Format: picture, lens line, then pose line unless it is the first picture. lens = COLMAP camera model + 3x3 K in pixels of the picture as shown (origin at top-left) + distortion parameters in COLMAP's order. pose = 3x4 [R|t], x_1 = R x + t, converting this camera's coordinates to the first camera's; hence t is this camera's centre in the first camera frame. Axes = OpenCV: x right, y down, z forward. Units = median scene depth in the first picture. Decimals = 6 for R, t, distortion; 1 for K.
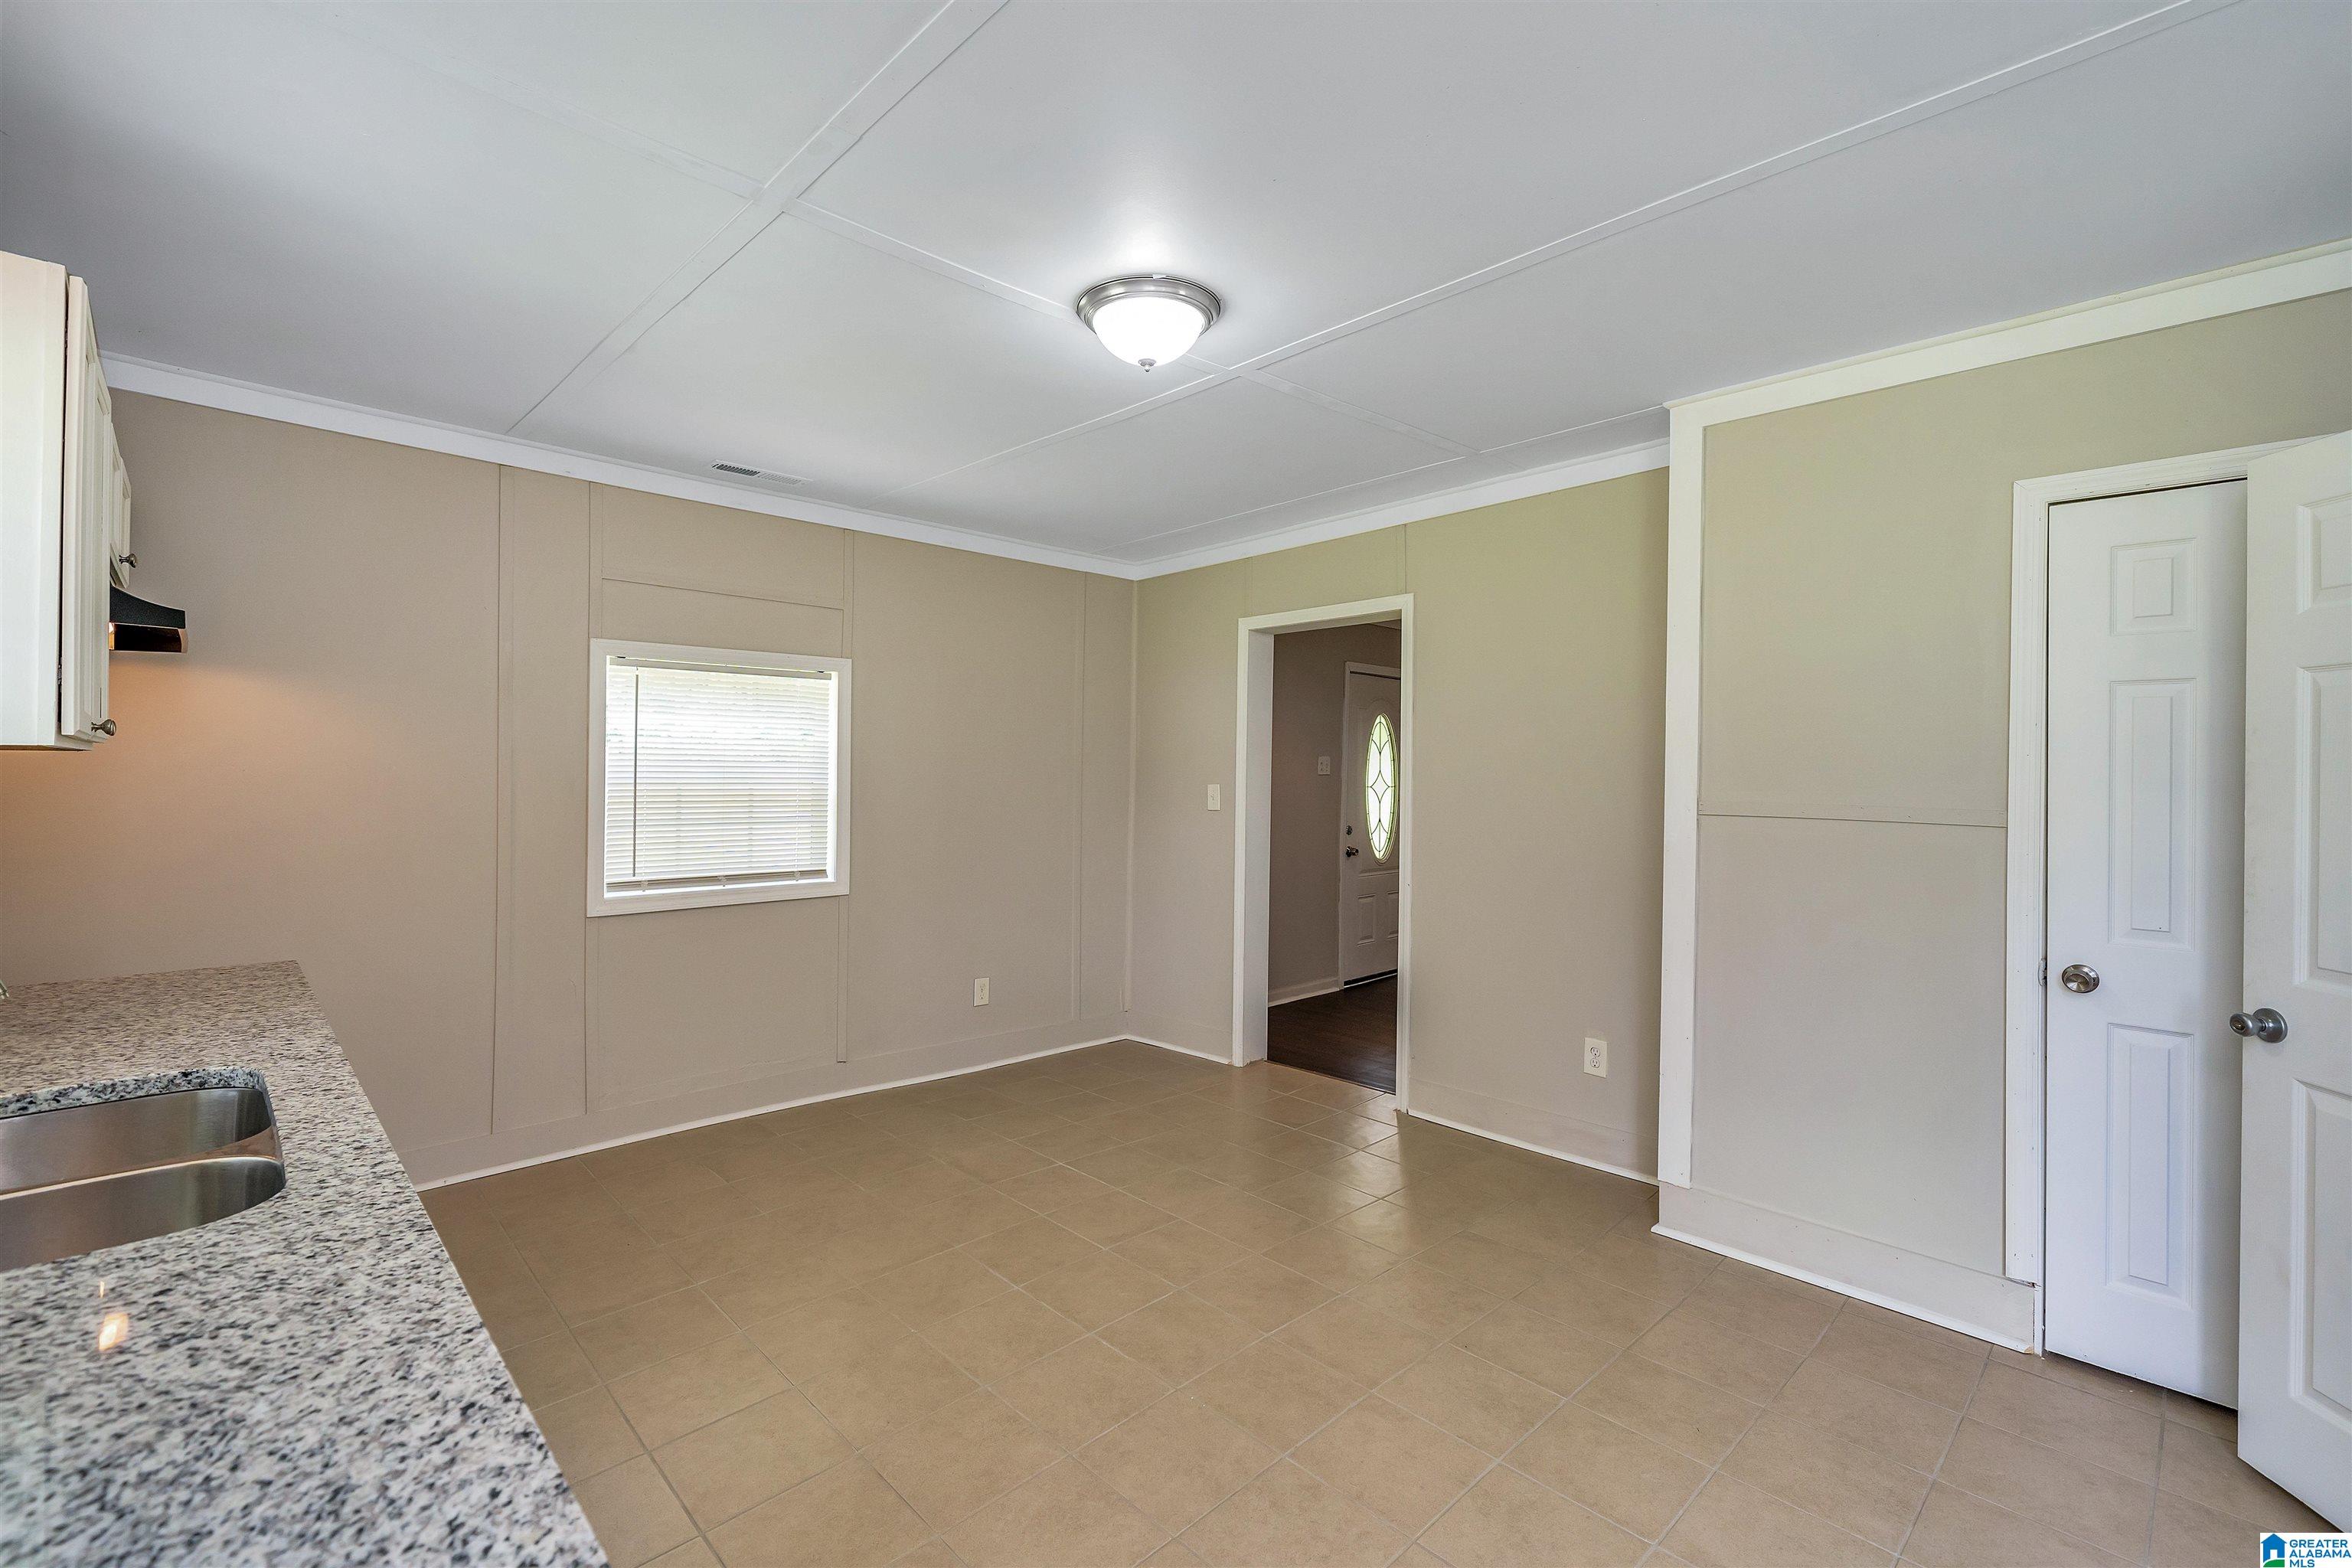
lens RADIAL K [[1009.9, 0, 1181.3], [0, 1009.9, 770.4], [0, 0, 1]] dist [0.002414, 0.000239]
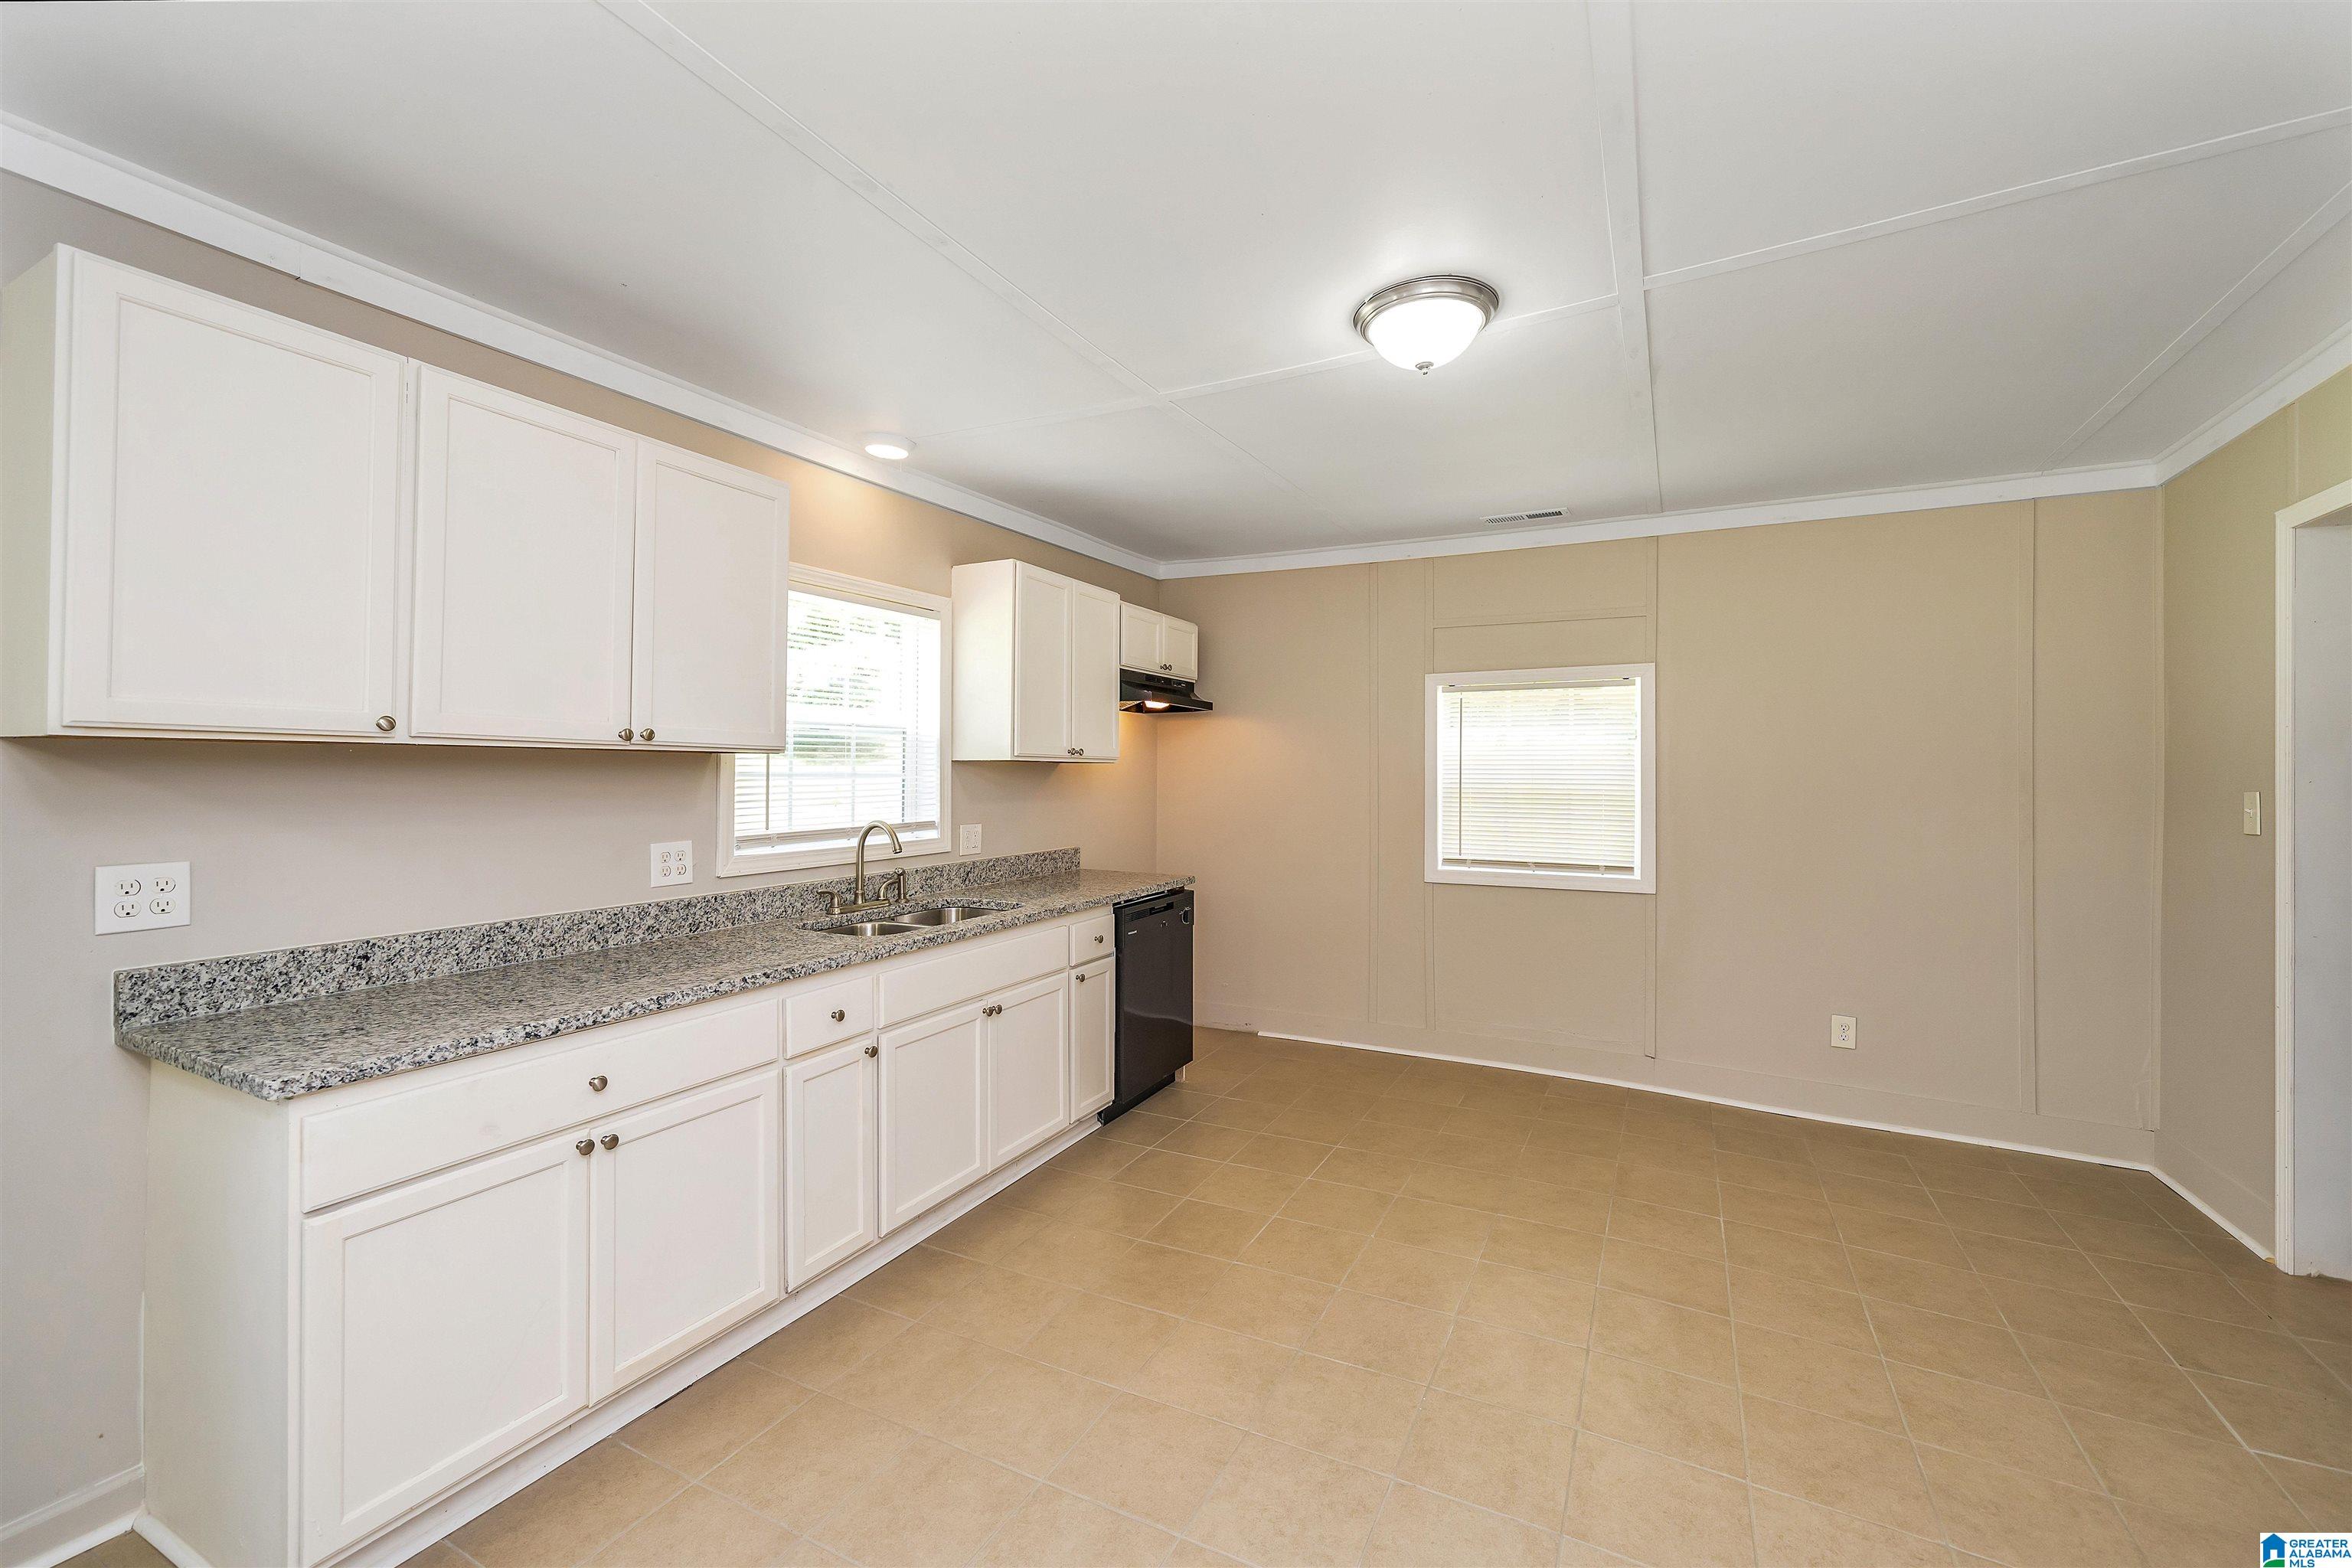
lens RADIAL K [[917.0, 0, 1160.4], [0, 917.0, 768.7], [0, 0, 1]] dist [0.000787, -0.000092]
pose [[0.333006, -0.010850, -0.942862, 0.411278], [-0.000138, 0.999933, -0.011556, 0.008183], [0.942925, 0.003978, 0.332982, 0.241188]]
